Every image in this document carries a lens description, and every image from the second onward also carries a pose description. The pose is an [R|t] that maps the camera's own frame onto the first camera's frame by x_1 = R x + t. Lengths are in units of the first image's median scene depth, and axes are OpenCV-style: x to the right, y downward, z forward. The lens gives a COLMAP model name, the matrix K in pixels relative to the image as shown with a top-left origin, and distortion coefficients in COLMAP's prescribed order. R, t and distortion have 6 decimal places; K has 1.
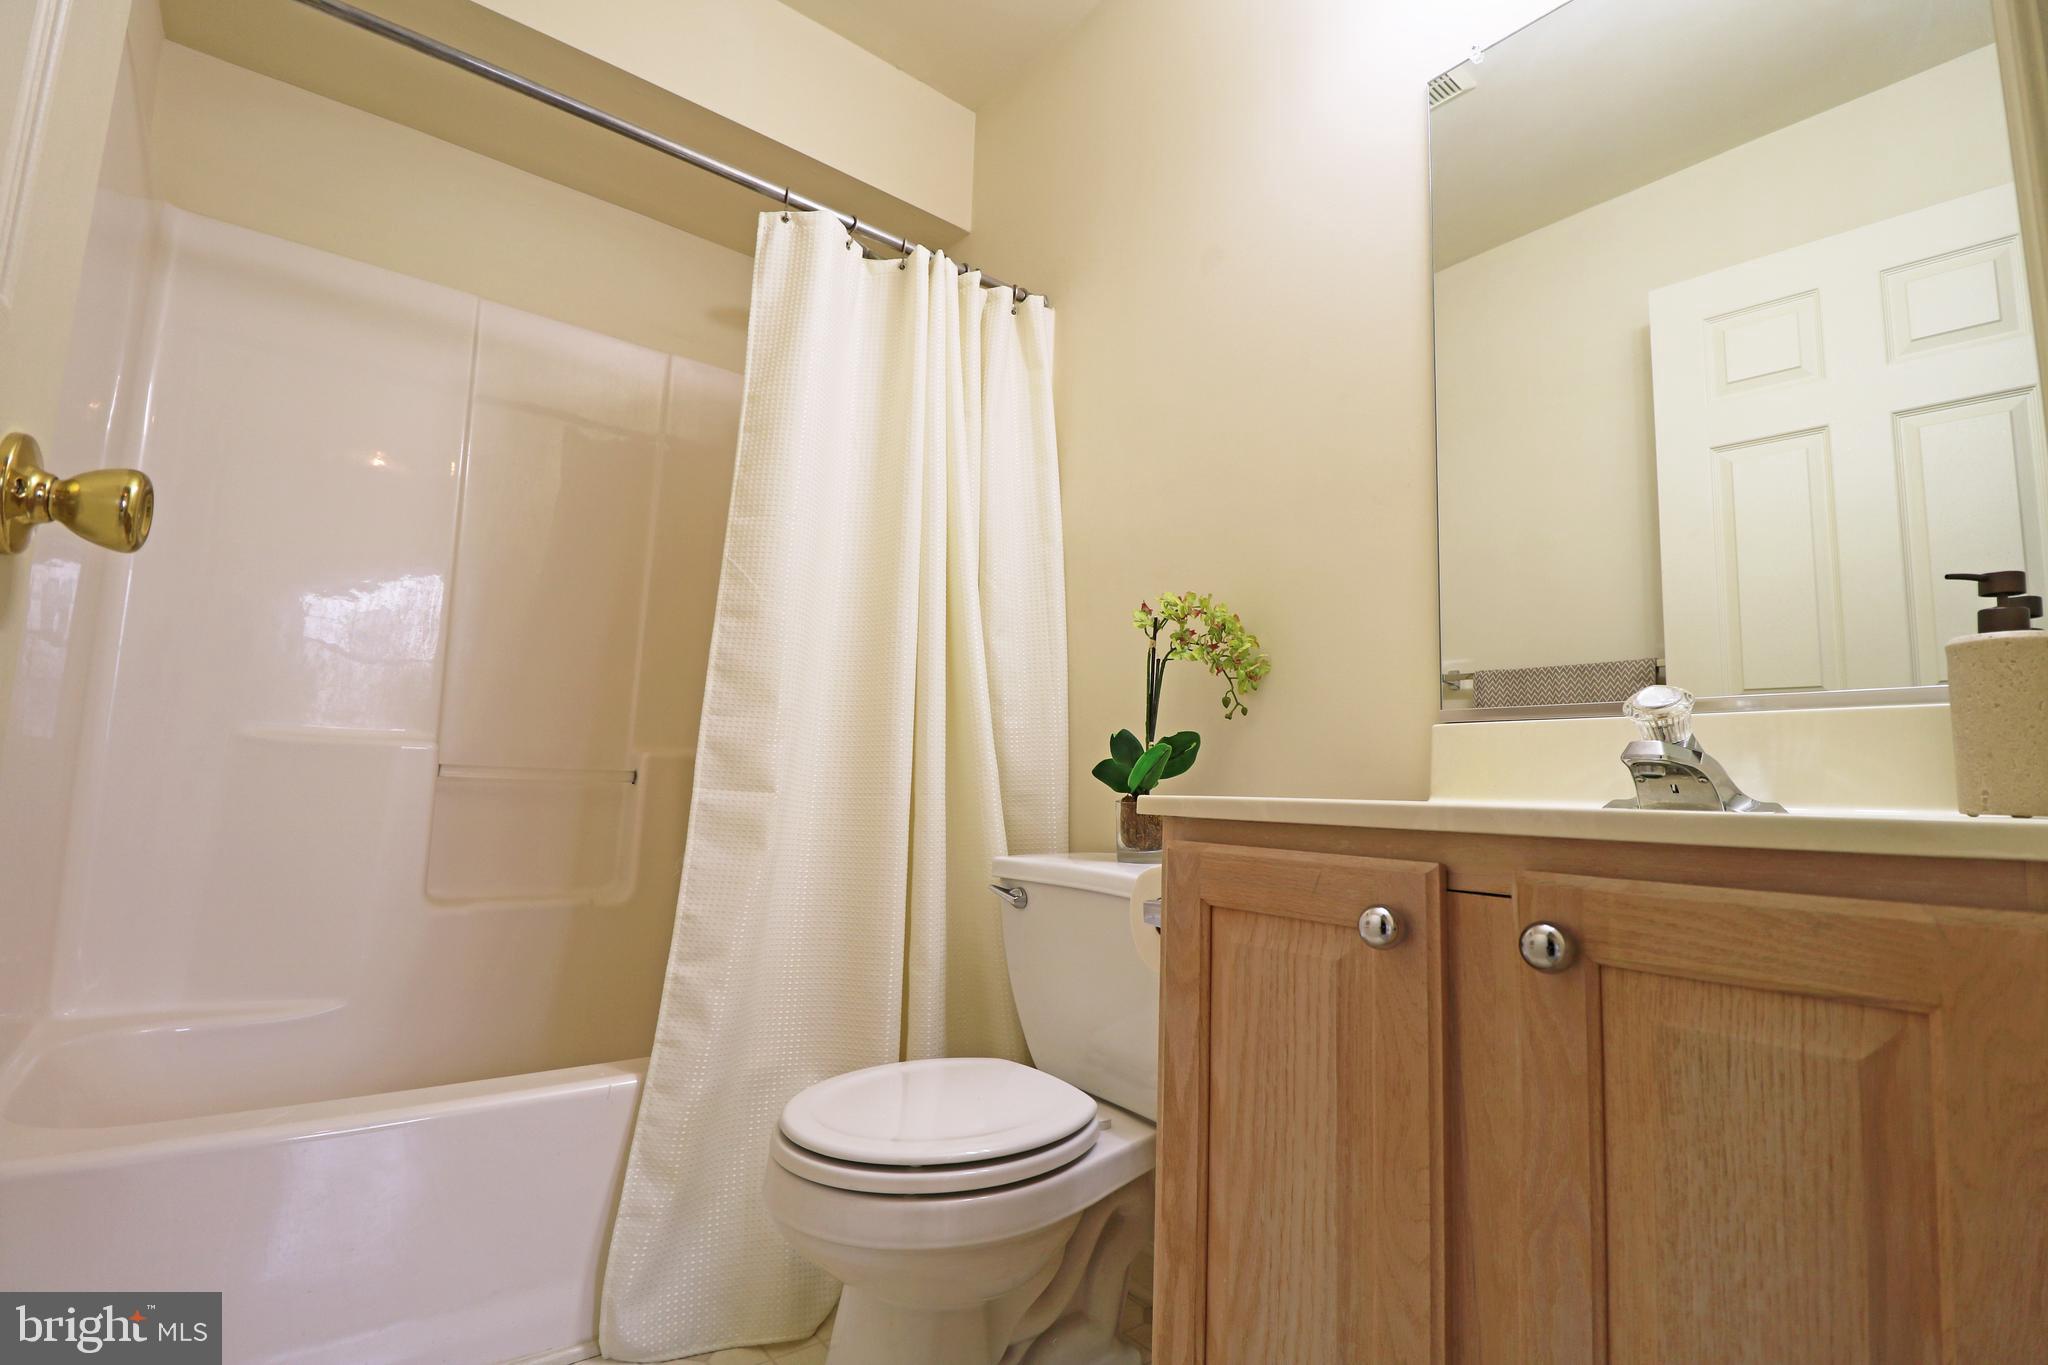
lens RADIAL K [[951.3, 0, 1035.2], [0, 951.3, 675.6], [0, 0, 1]] dist [0.001353, -0.015990]
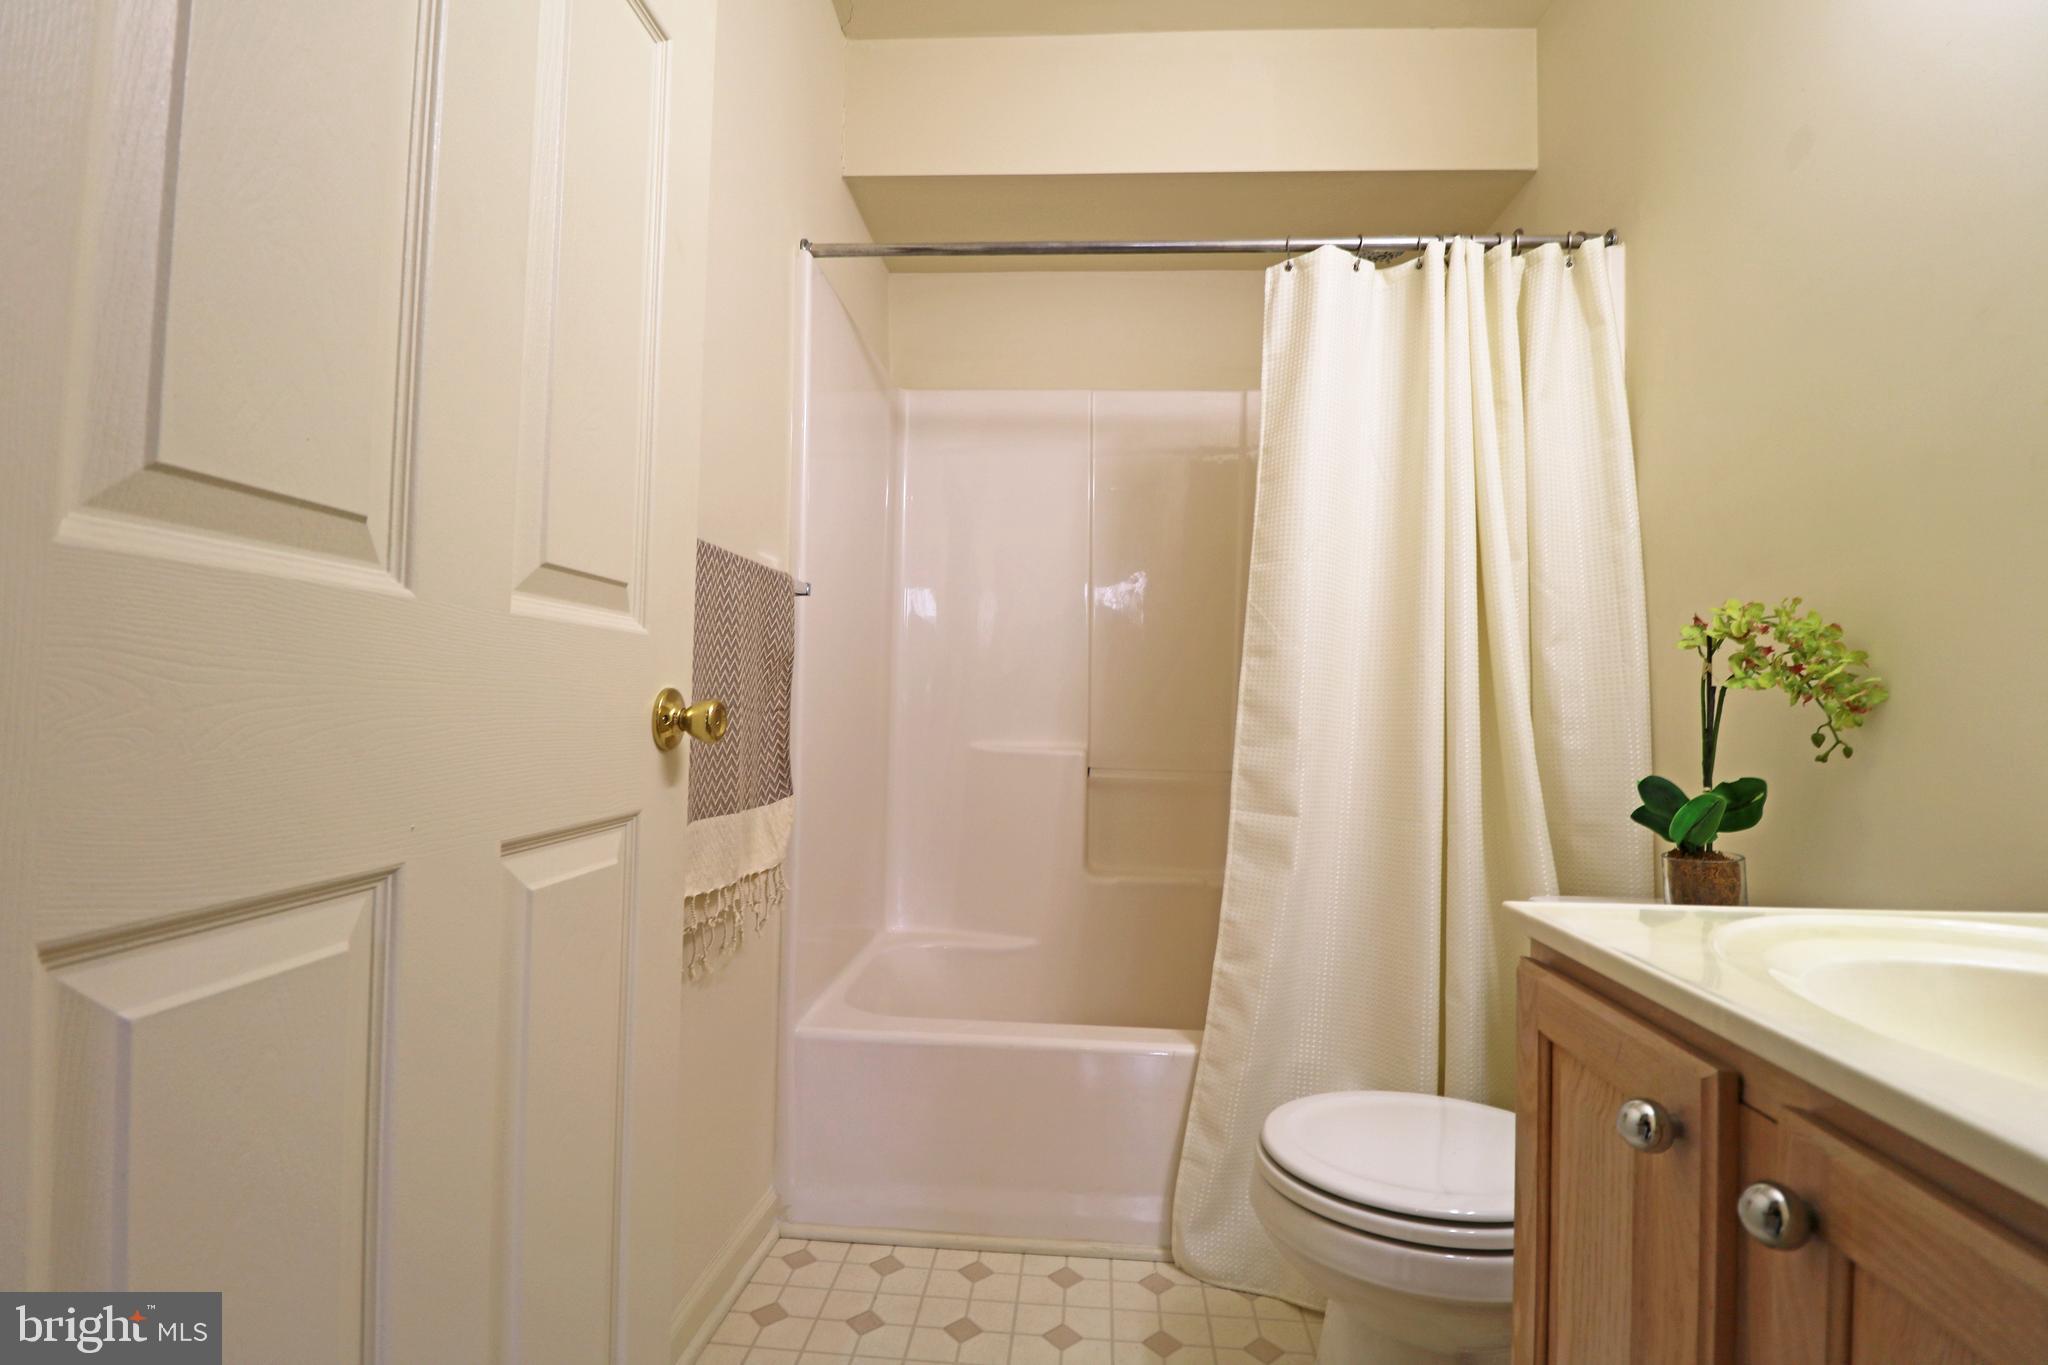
lens RADIAL K [[951.3, 0, 1035.2], [0, 951.3, 675.6], [0, 0, 1]] dist [0.001353, -0.015990]
pose [[0.735616, -0.037982, -0.676333, 0.252163], [0.081443, 0.996143, 0.032640, -0.100772], [0.672485, -0.079093, 0.735873, 0.006681]]
